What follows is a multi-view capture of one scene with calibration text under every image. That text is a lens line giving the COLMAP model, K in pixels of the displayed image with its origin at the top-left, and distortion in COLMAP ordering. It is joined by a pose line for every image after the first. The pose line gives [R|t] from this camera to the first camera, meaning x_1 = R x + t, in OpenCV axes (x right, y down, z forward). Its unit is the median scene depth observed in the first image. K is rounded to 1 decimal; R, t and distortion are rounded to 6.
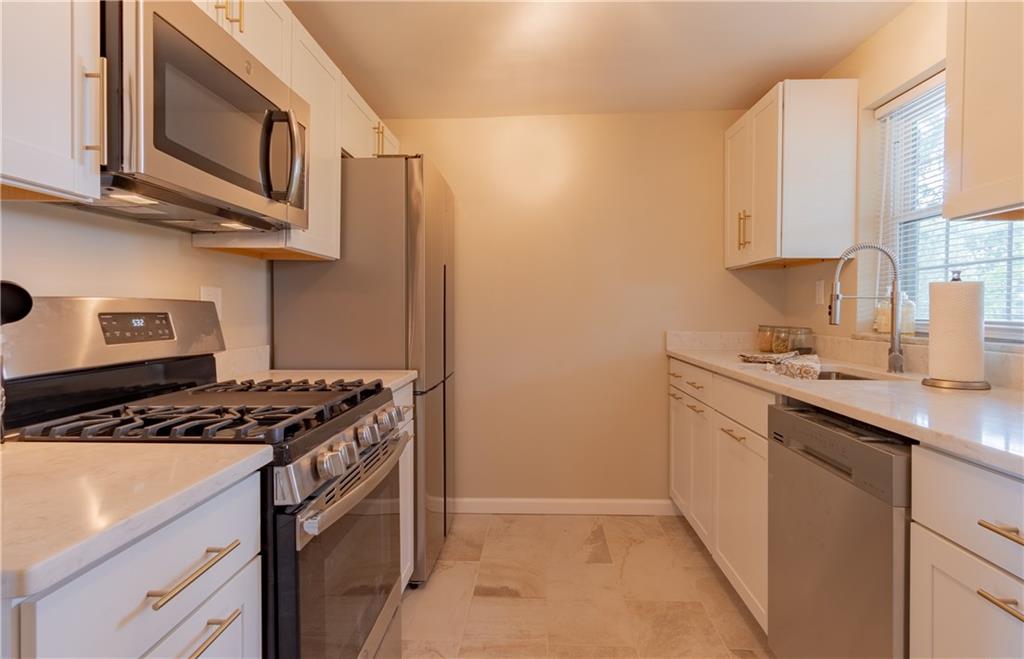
lens RADIAL K [[554.2, 0, 515.4], [0, 554.2, 314.2], [0, 0, 1]] dist [0.002040, -0.000296]
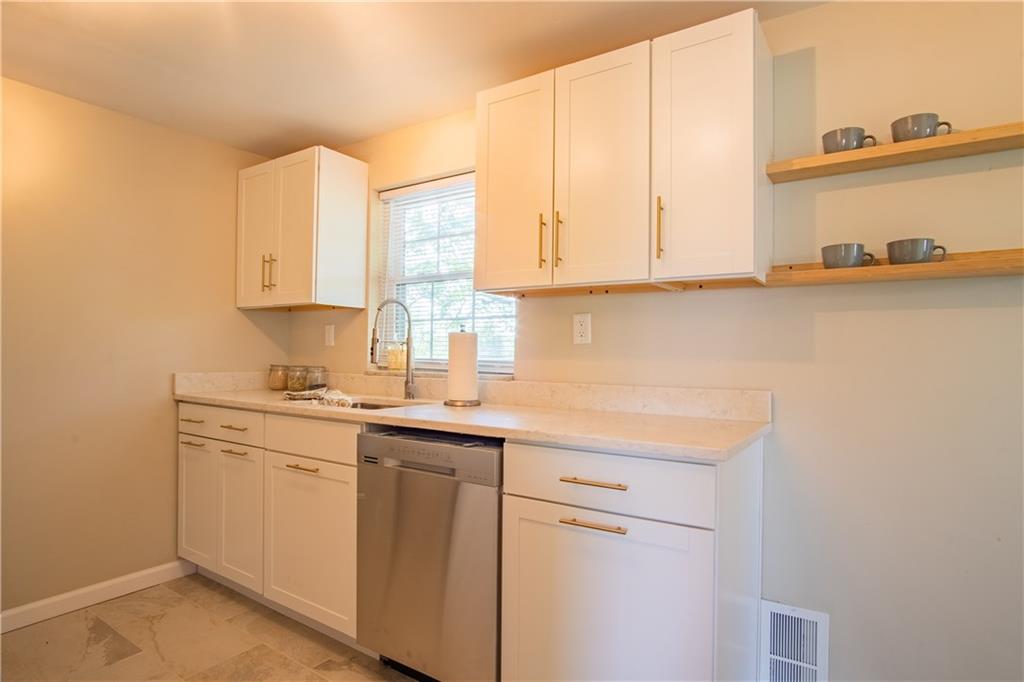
lens RADIAL K [[548.5, 0, 509.9], [0, 548.5, 346.4], [0, 0, 1]] dist [-0.002177, 0.000730]
pose [[0.537950, 0.015169, 0.842841, -0.234951], [-0.003137, 0.999867, -0.015994, 0.000106], [-0.842971, 0.005960, 0.537926, 0.083701]]
